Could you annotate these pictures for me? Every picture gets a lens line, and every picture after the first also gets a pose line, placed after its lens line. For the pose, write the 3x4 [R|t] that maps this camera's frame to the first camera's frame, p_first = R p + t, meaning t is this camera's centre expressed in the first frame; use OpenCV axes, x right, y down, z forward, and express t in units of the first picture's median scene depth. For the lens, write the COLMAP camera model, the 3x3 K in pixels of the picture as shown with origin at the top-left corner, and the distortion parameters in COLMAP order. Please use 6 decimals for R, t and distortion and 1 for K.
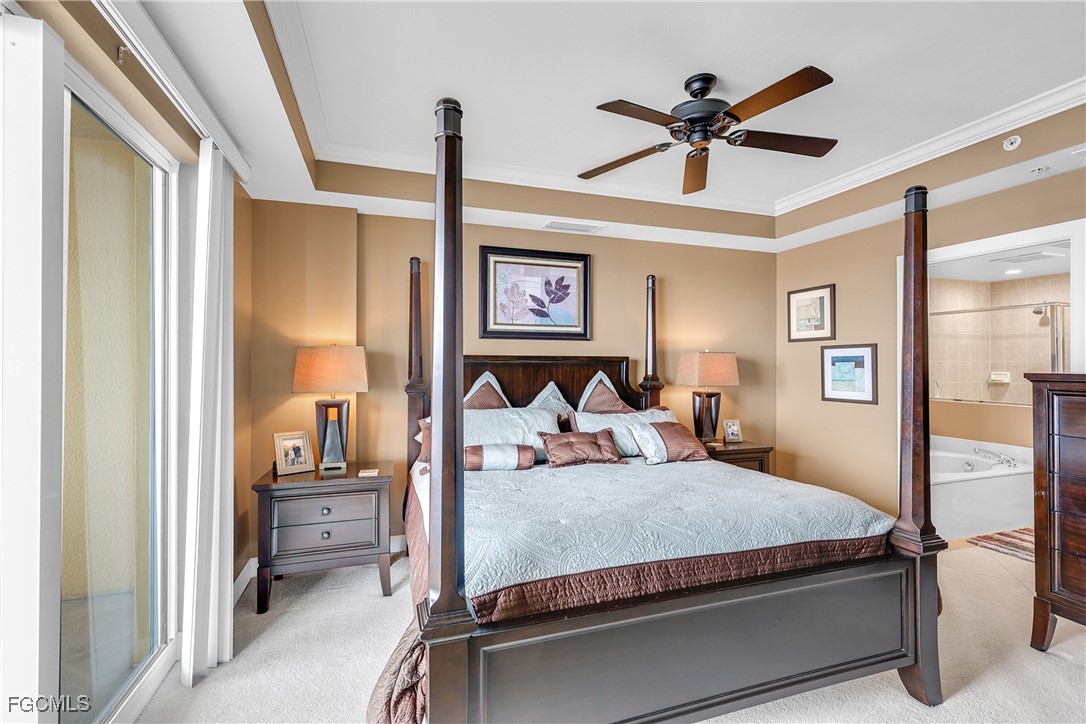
lens RADIAL K [[471.9, 0, 534.6], [0, 471.9, 365.1], [0, 0, 1]] dist [0.003127, 0.000289]
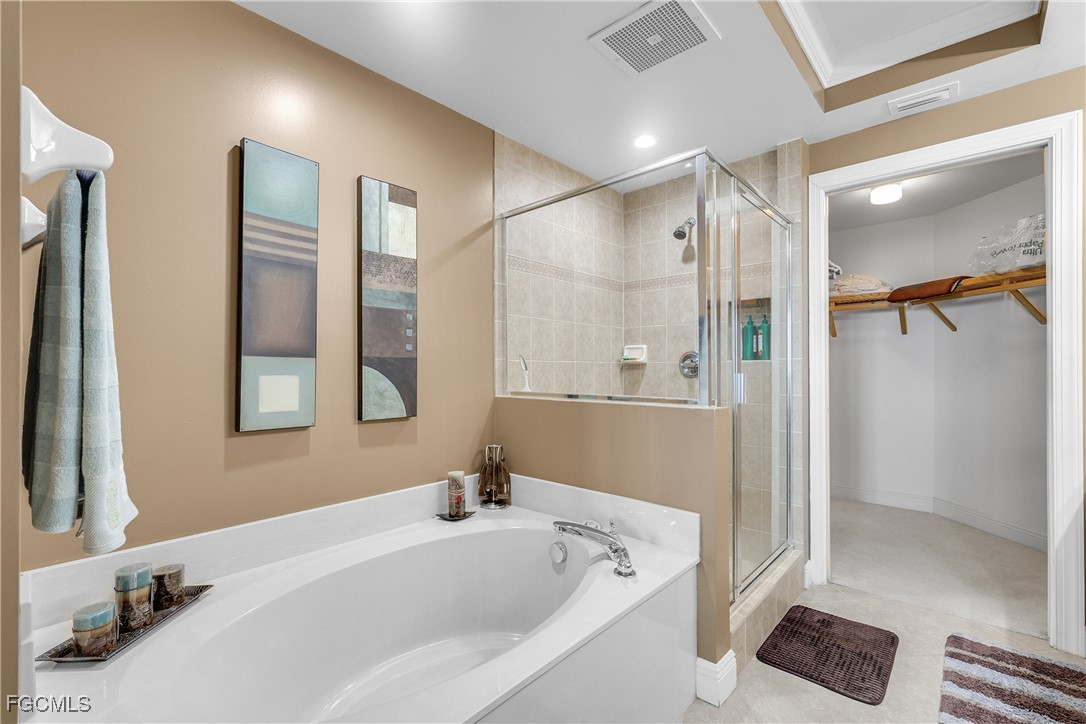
lens RADIAL K [[471.9, 0, 544.7], [0, 471.9, 362.1], [0, 0, 1]] dist [0.003127, 0.000289]
pose [[0.865497, -0.001520, 0.500912, 0.598863], [0.003423, 0.999990, -0.002880, 0.037163], [-0.500902, 0.004207, 0.865494, 0.555987]]
